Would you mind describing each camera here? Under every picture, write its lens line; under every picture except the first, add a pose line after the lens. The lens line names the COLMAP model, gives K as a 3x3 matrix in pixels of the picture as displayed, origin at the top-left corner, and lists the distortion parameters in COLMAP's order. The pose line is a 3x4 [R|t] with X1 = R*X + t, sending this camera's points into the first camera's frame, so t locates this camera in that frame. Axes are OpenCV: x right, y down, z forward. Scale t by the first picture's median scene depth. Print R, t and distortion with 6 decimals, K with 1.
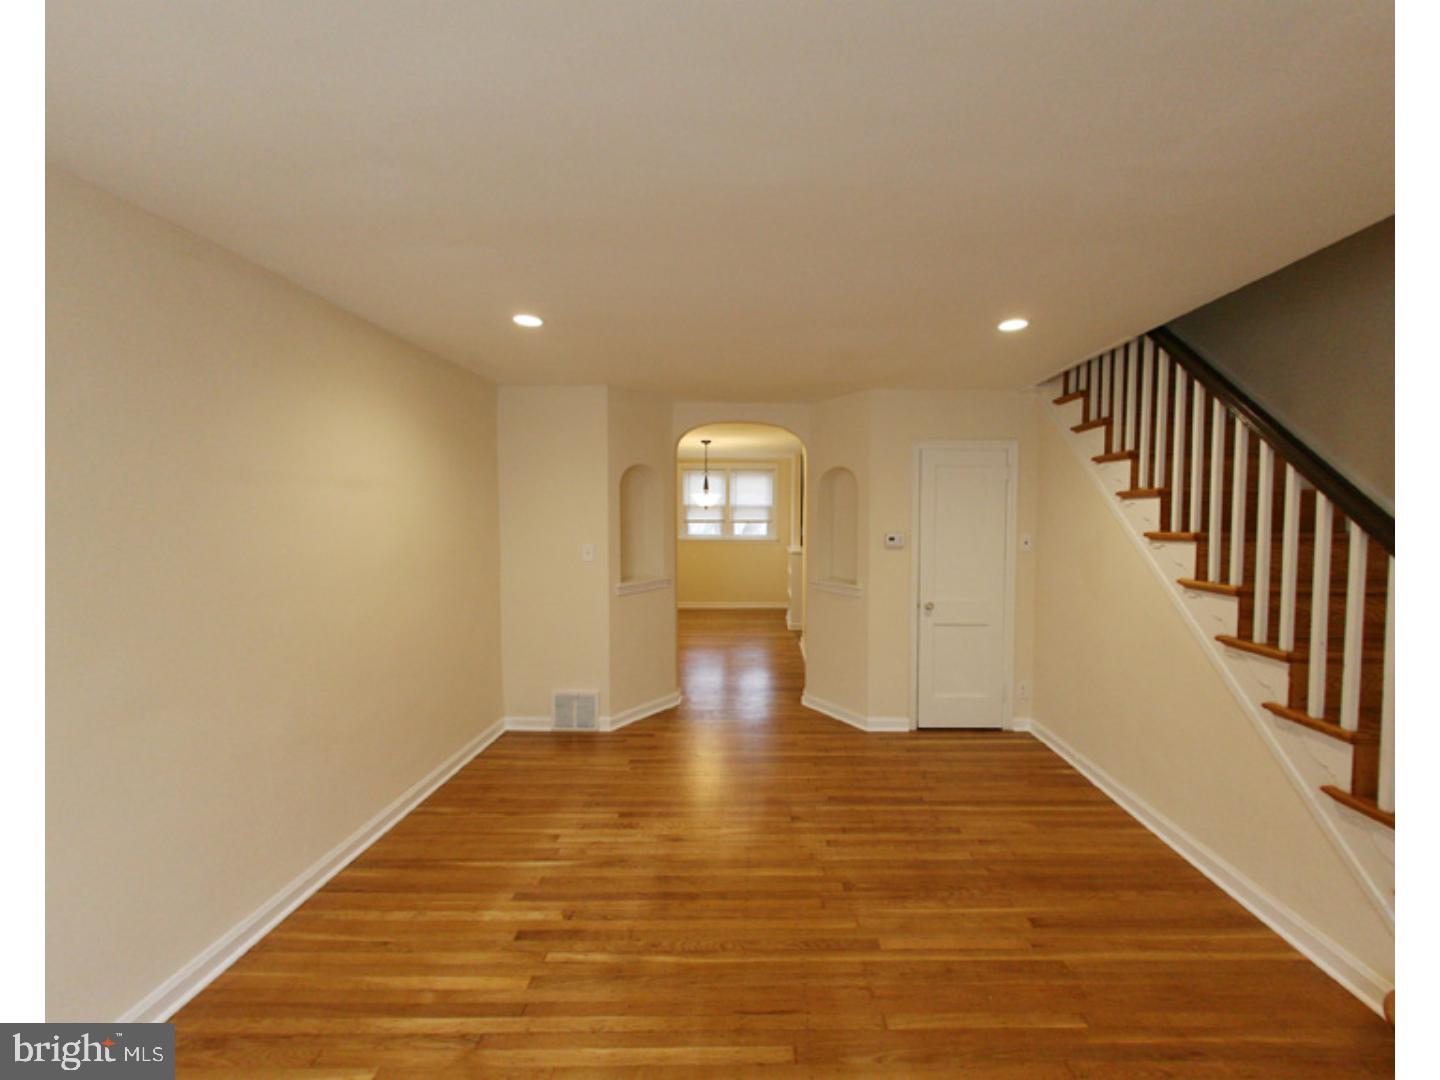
lens RADIAL K [[693.3, 0, 726.4], [0, 693.3, 541.0], [0, 0, 1]] dist [0.006341, -0.000520]
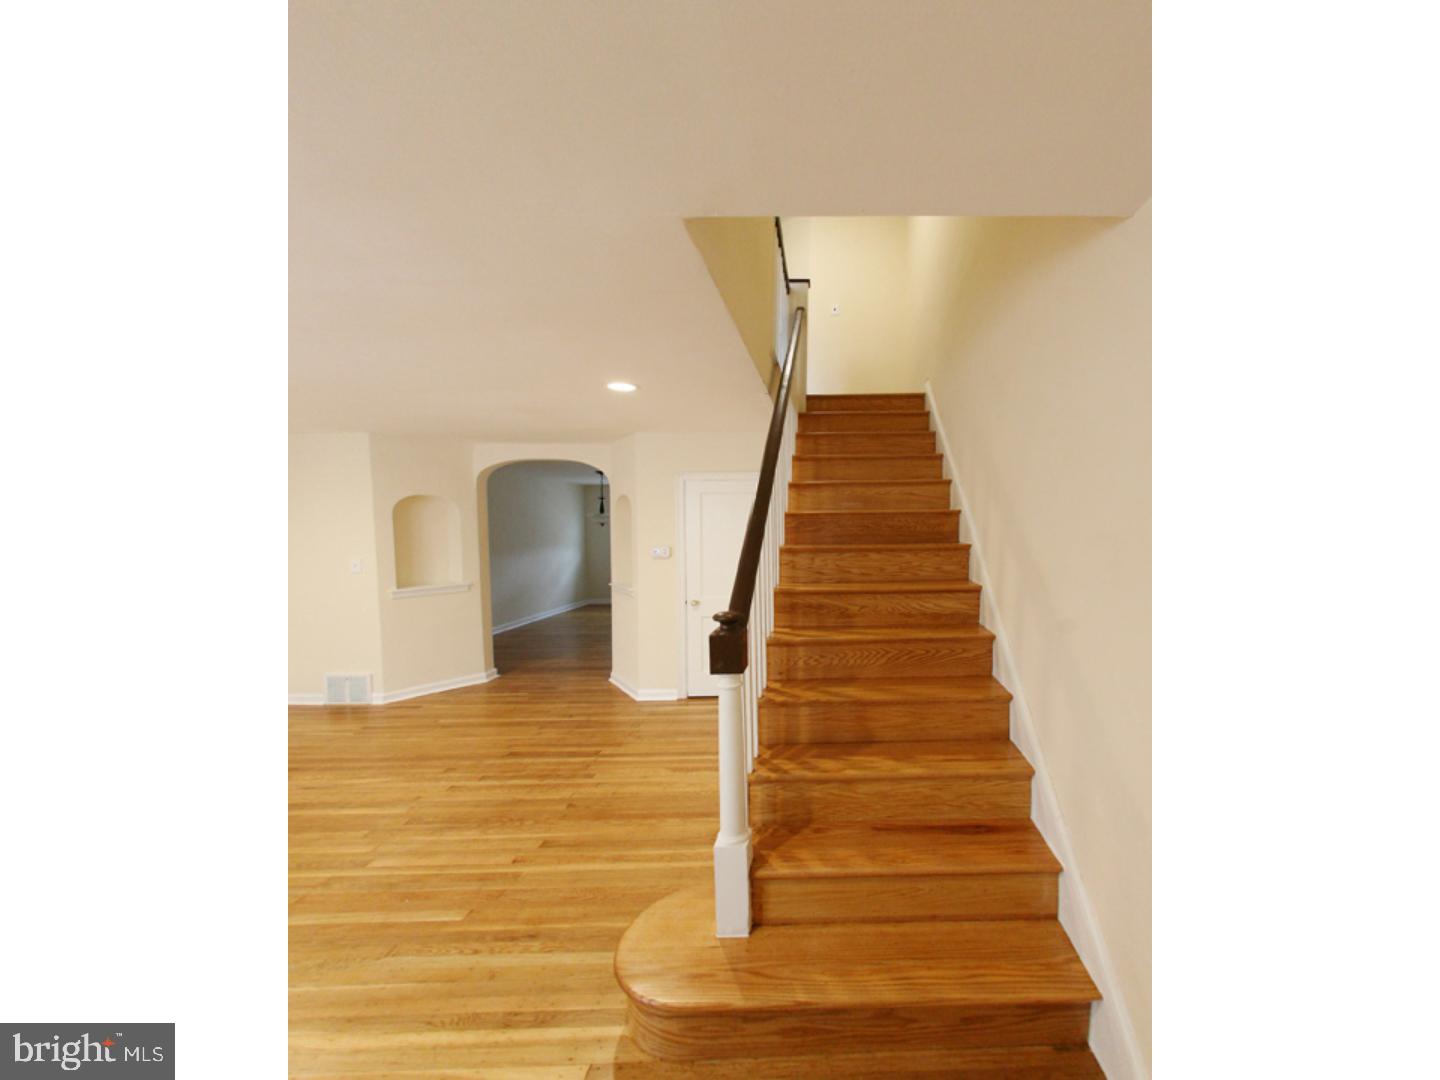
lens RADIAL K [[552.6, 0, 732.2], [0, 552.6, 569.8], [0, 0, 1]] dist [0.001421, 0.000146]
pose [[0.999484, -0.006096, 0.031527, 0.460929], [0.004791, 0.999135, 0.041312, -0.014105], [-0.031751, -0.041140, 0.998649, -0.033959]]
